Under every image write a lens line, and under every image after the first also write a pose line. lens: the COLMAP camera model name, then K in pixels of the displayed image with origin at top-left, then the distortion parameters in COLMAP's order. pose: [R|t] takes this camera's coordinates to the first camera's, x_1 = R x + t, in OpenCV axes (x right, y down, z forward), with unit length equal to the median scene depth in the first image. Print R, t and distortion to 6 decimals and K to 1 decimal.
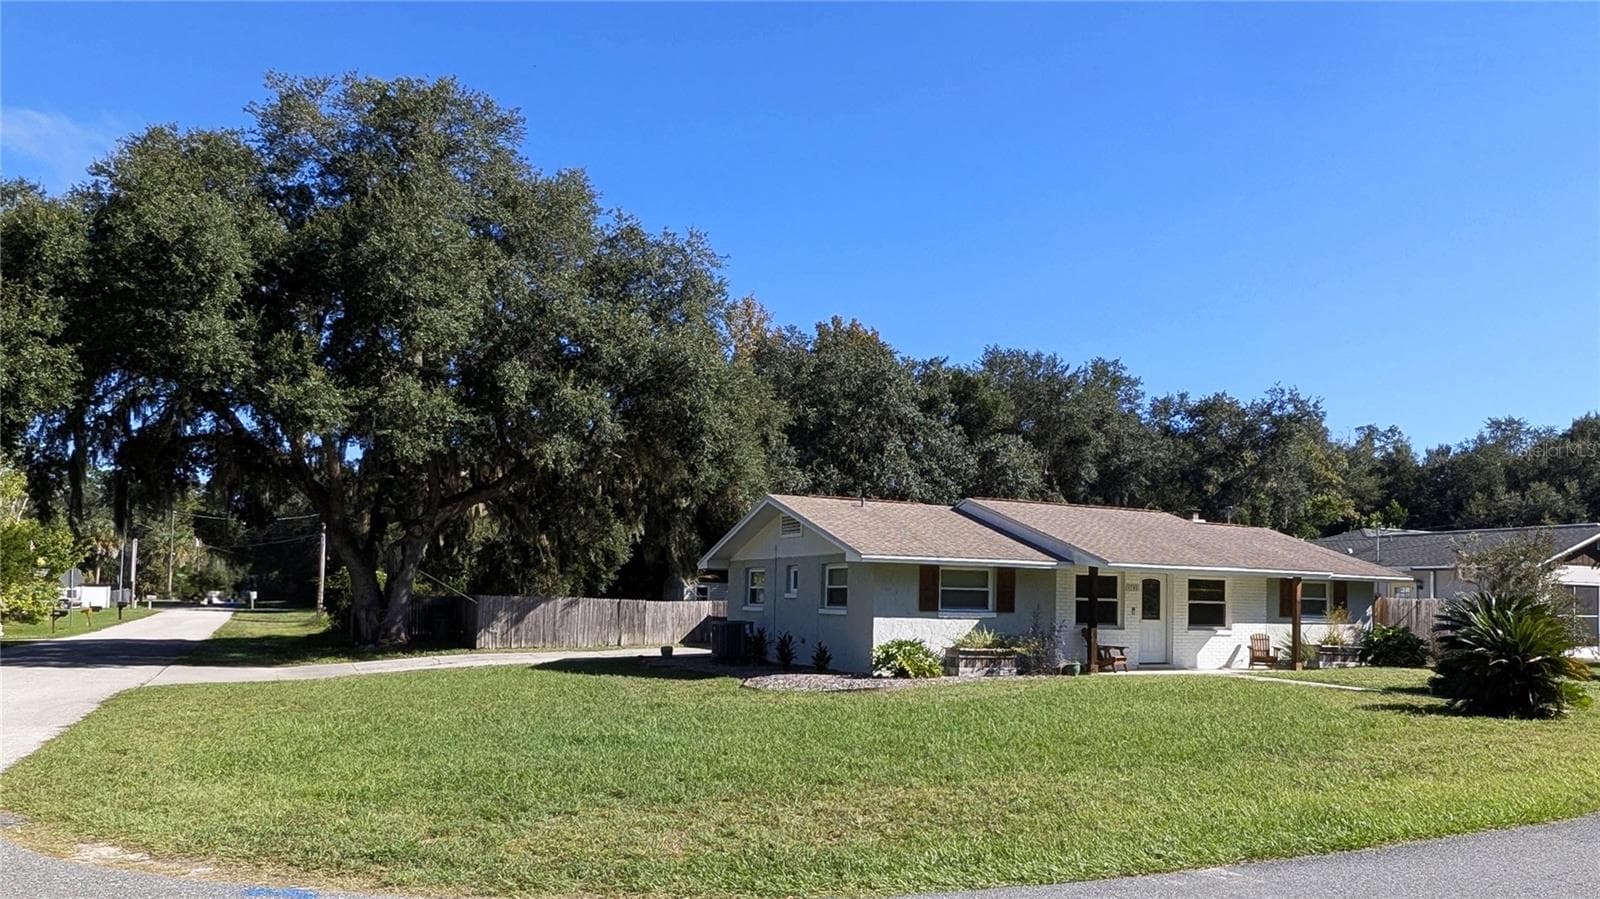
lens RADIAL K [[1140.7, 0, 917.5], [0, 1140.7, 548.7], [0, 0, 1]] dist [-0.002456, -0.000362]
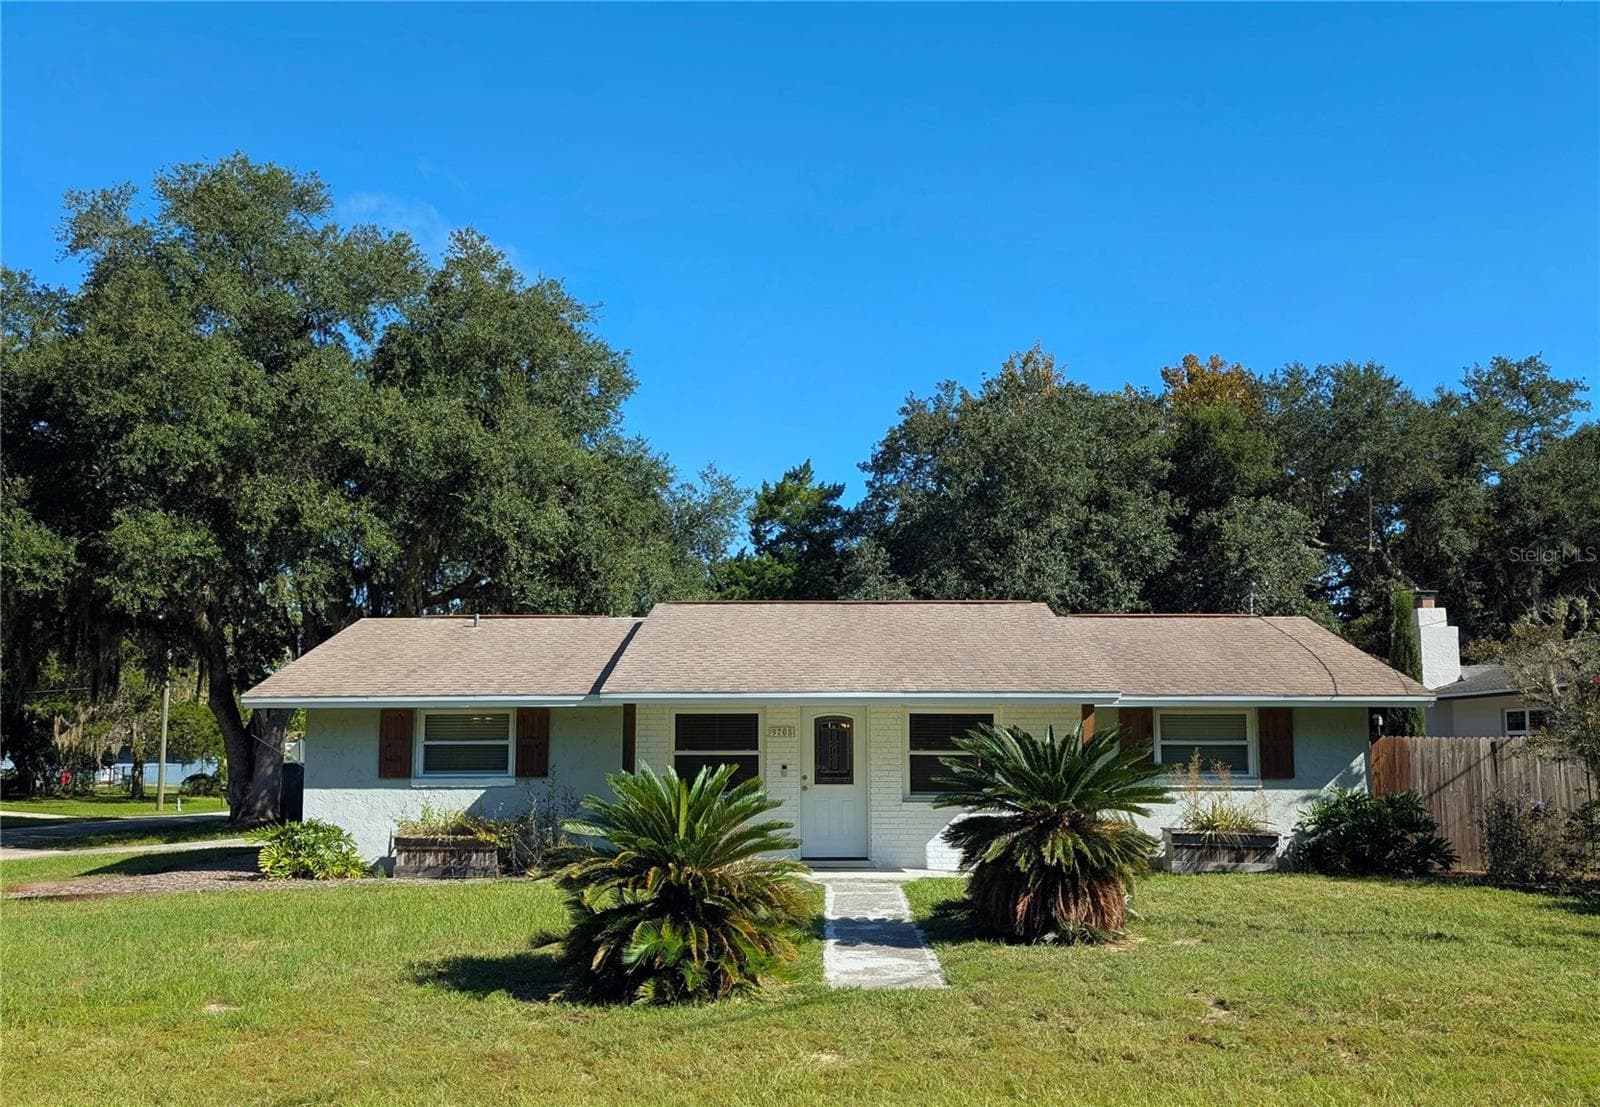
lens RADIAL K [[1459.3, 0, 800.3], [0, 1459.3, 606.8], [0, 0, 1]] dist [0.189559, -0.680511]
pose [[0.872672, -0.069668, -0.483312, 0.509384], [0.041239, 0.996749, -0.069217, 0.019509], [0.486563, 0.040473, 0.872708, 0.284640]]
